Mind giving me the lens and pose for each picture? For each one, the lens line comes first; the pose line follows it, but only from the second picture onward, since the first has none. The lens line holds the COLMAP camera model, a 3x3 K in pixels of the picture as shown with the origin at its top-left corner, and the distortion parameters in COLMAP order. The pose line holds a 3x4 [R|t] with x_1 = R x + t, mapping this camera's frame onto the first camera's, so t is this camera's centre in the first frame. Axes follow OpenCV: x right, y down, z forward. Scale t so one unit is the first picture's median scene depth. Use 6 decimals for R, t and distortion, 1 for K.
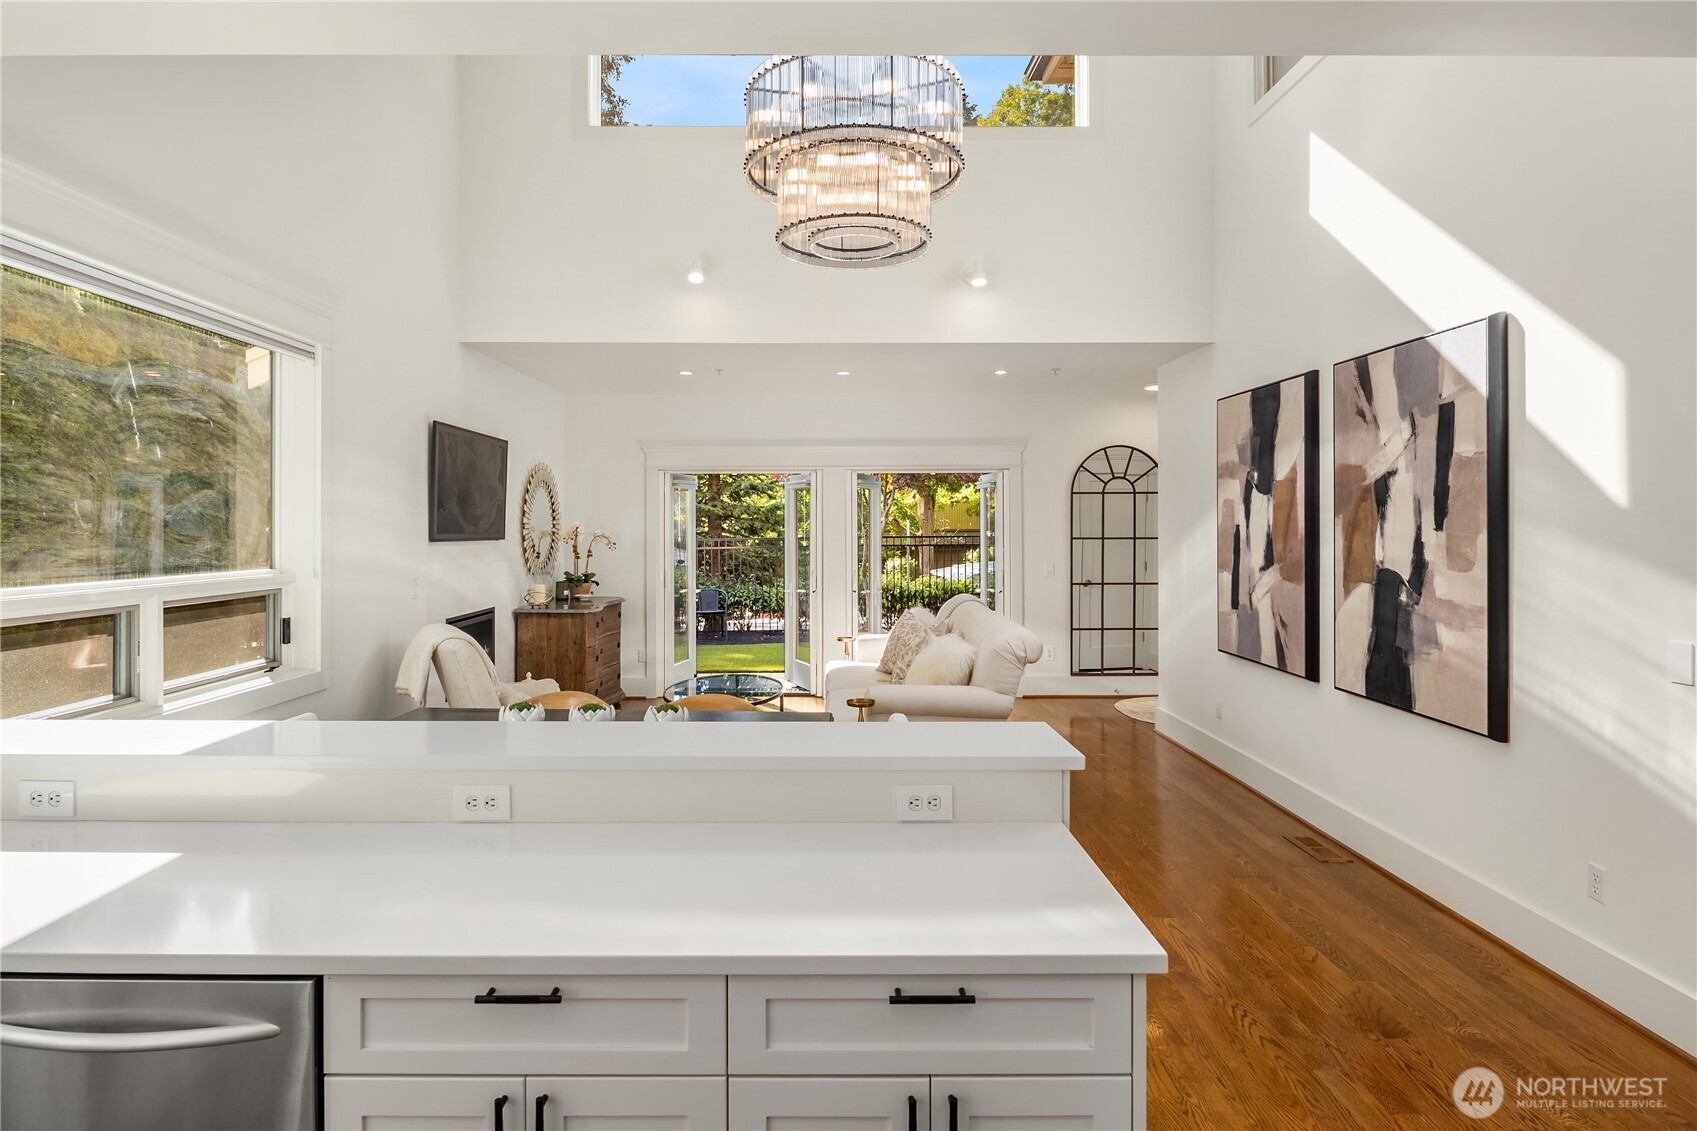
lens RADIAL K [[889.6, 0, 841.8], [0, 889.6, 533.1], [0, 0, 1]] dist [-0.000190, 0.000014]
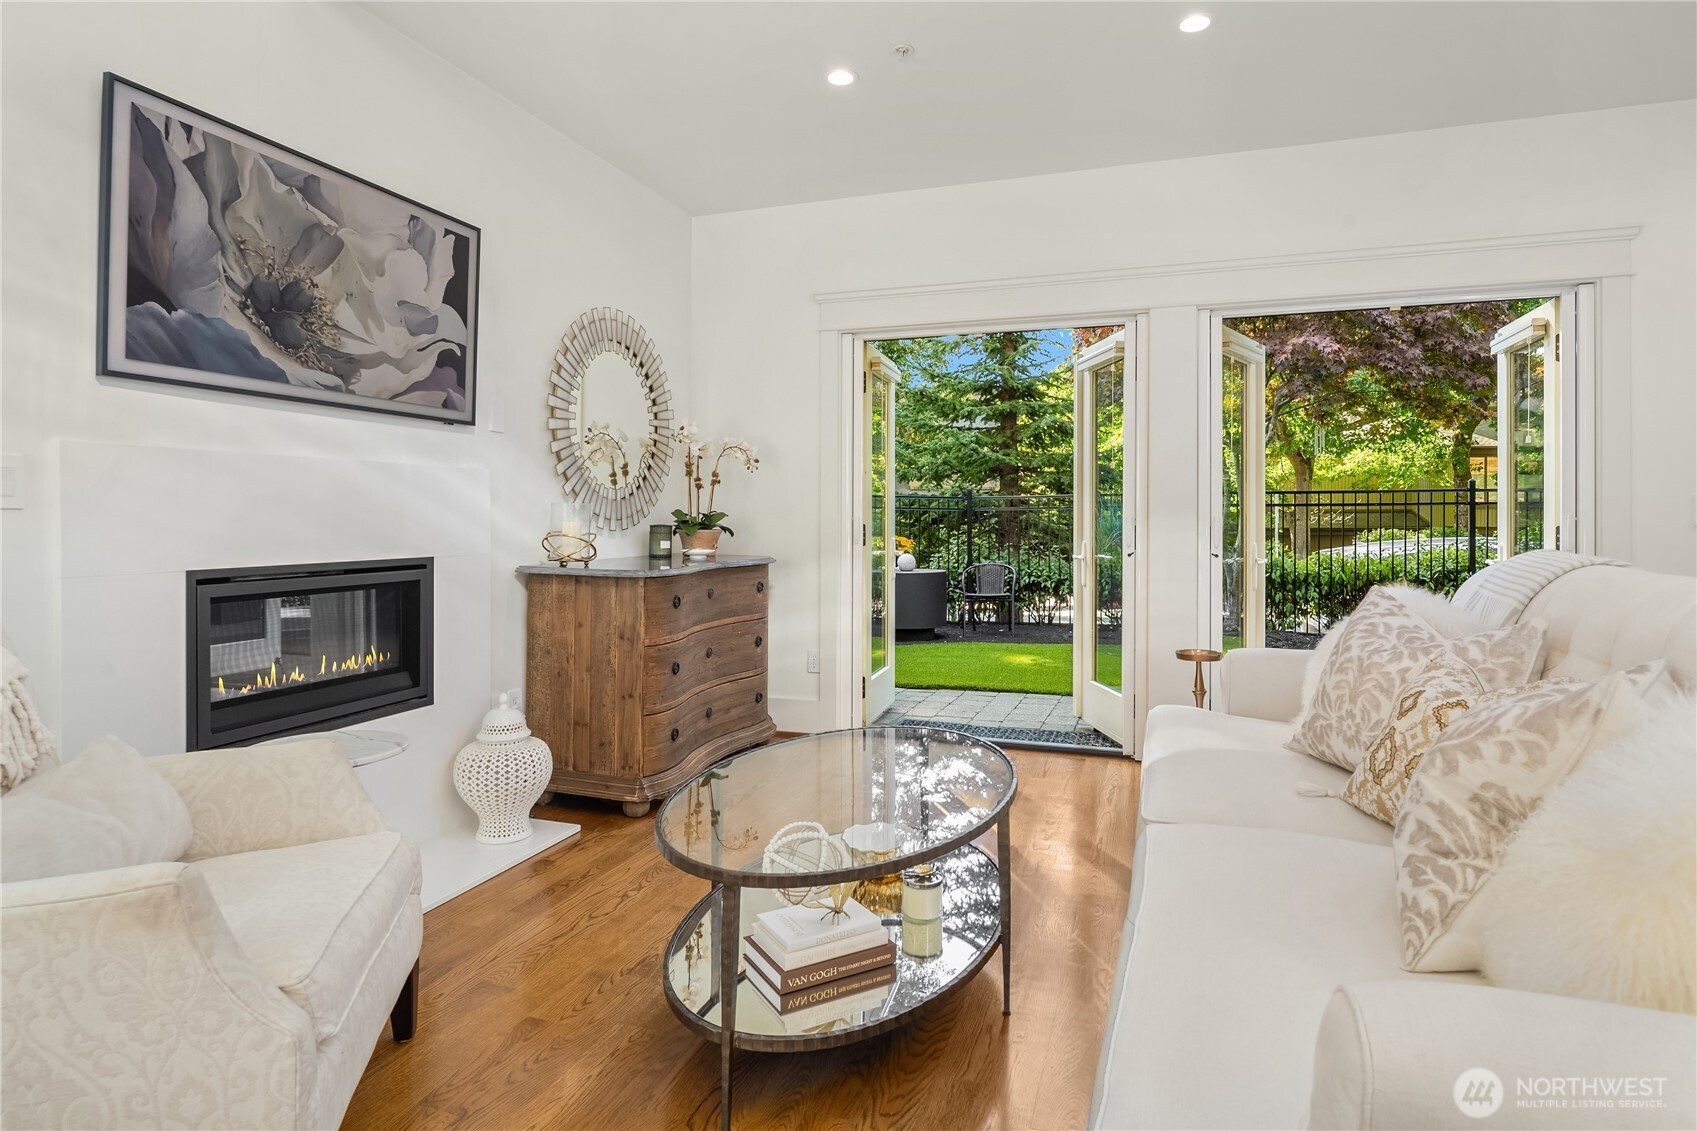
lens RADIAL K [[958.4, 0, 867.5], [0, 958.4, 531.4], [0, 0, 1]] dist [0.000680, -0.001067]
pose [[0.947059, 0.008194, -0.320955, 0.005594], [-0.003282, 0.999869, 0.015841, 0.046902], [0.321043, -0.013949, 0.946962, 0.454205]]
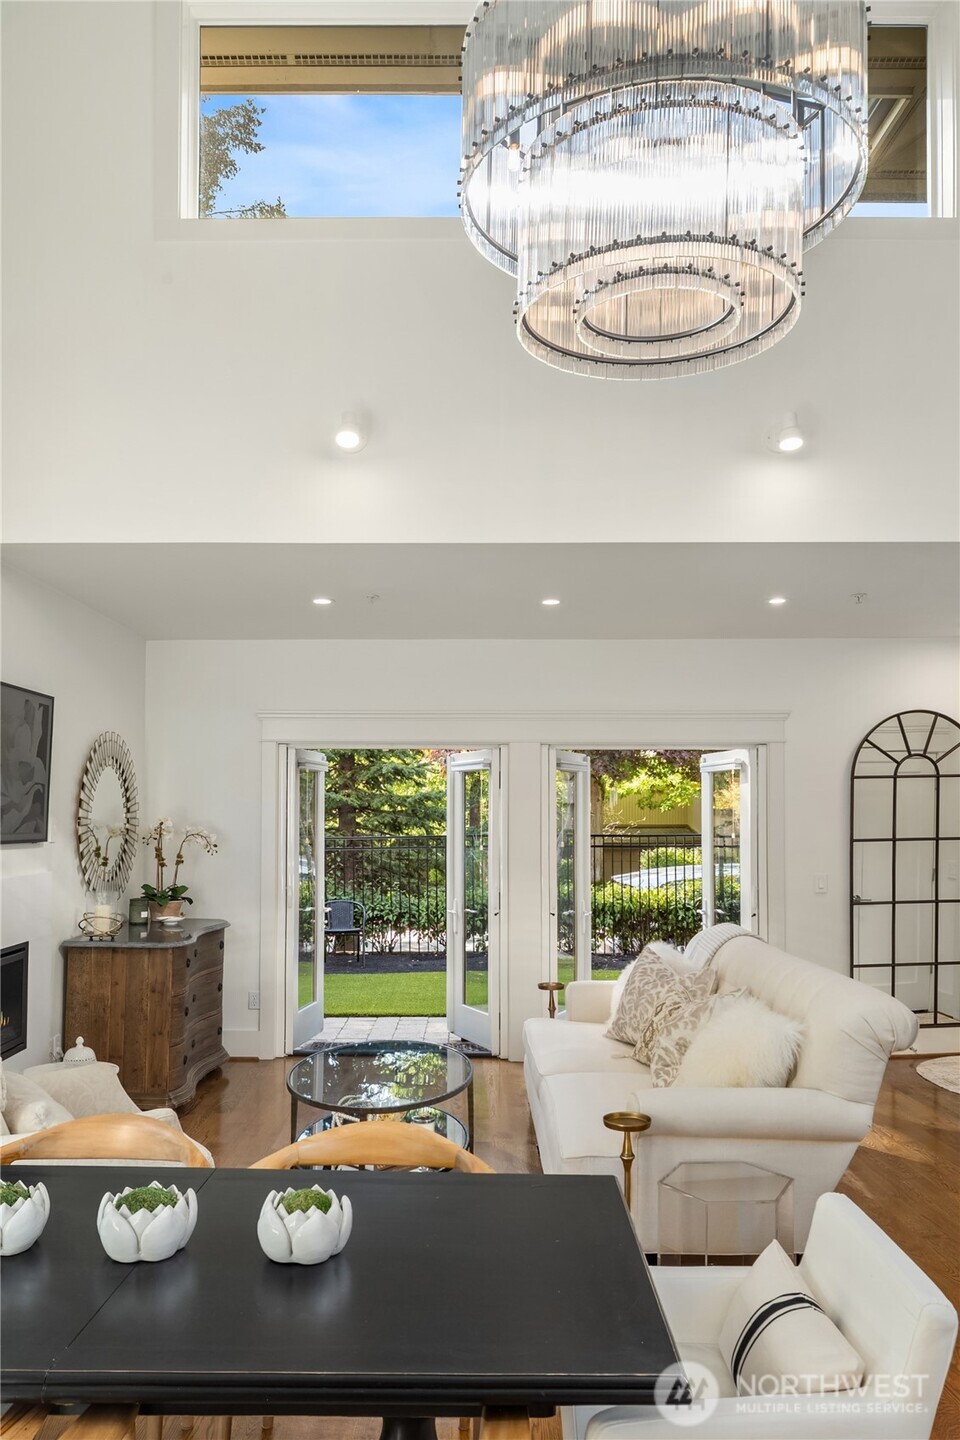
lens RADIAL K [[1034.4, 0, 480.0], [0, 1034.4, 832.4], [0, 0, 1]] dist [0.001487, 0.000781]
pose [[0.999931, 0.002936, -0.011371, -0.032321], [-0.002895, 0.999989, 0.003662, -0.002373], [0.011382, -0.003629, 0.999929, 0.172477]]
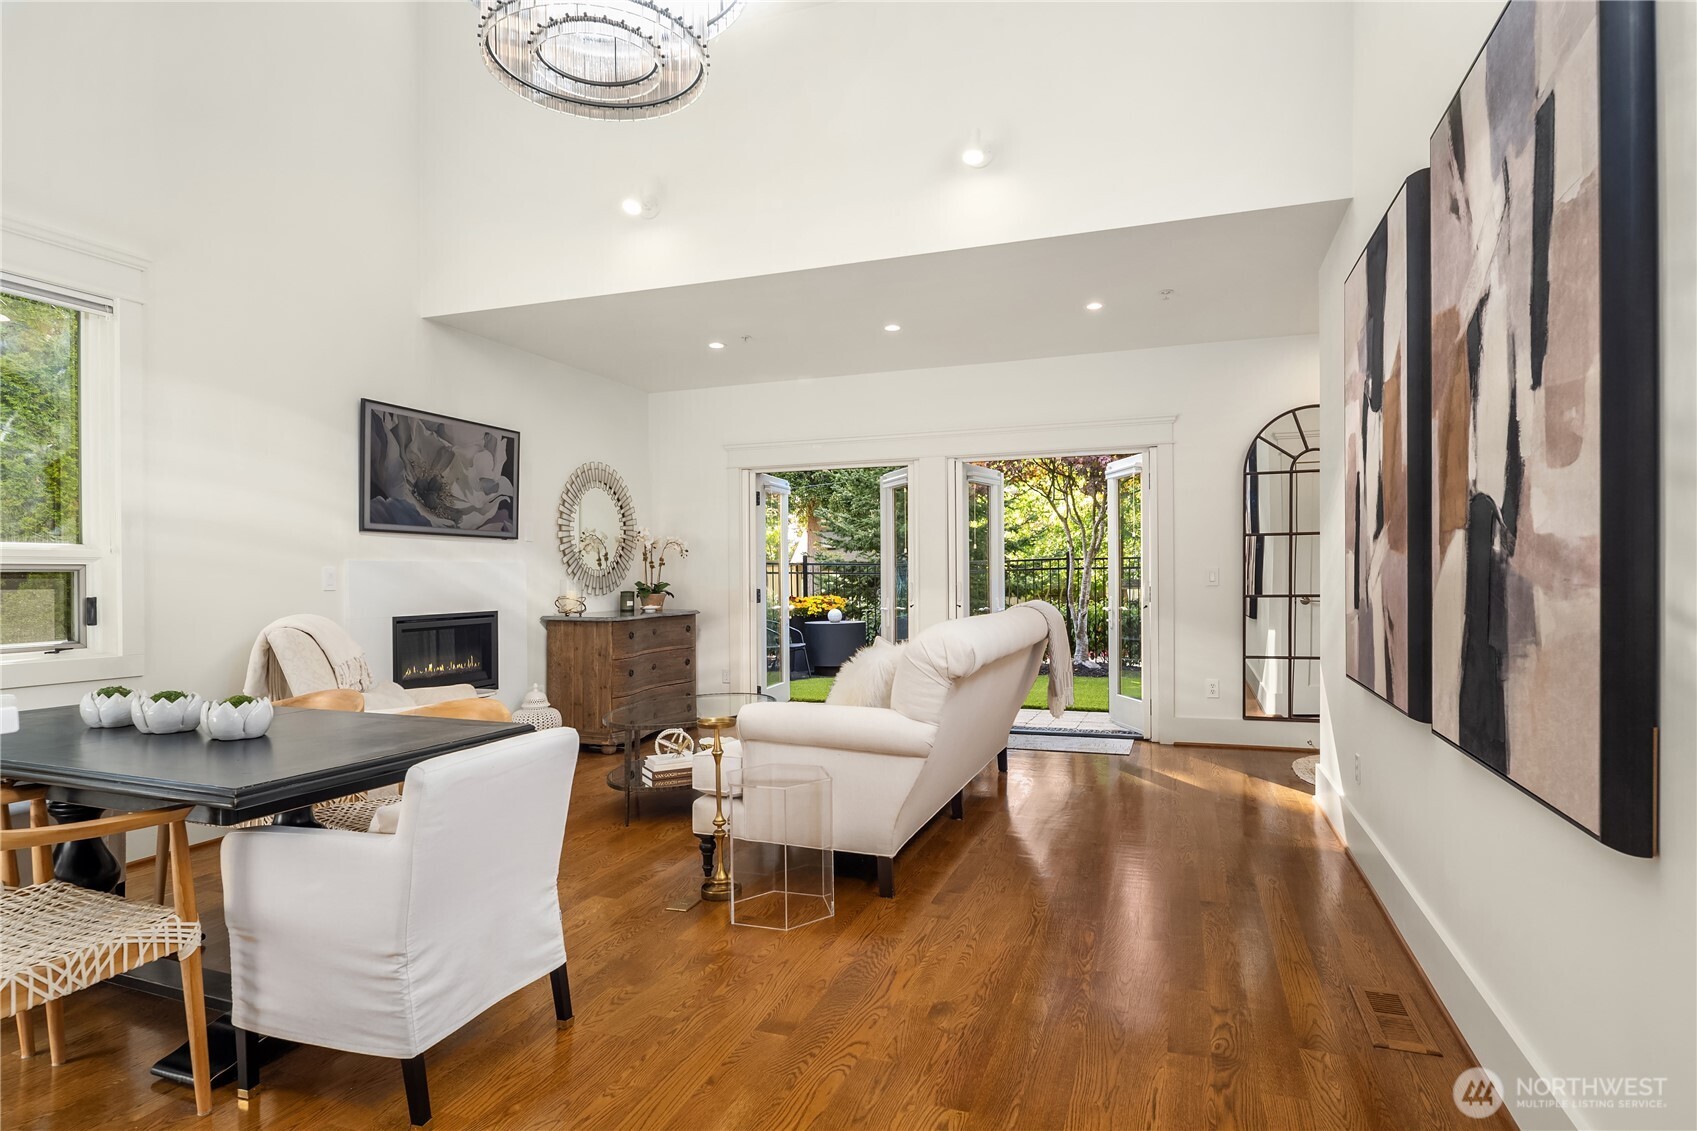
lens RADIAL K [[905.4, 0, 848.1], [0, 905.4, 586.4], [0, 0, 1]] dist [0.002885, -0.000244]
pose [[0.941998, -0.004617, -0.335588, 0.211773], [0.008839, 0.999900, 0.011054, 0.039692], [0.335503, -0.013379, 0.941944, 0.186851]]
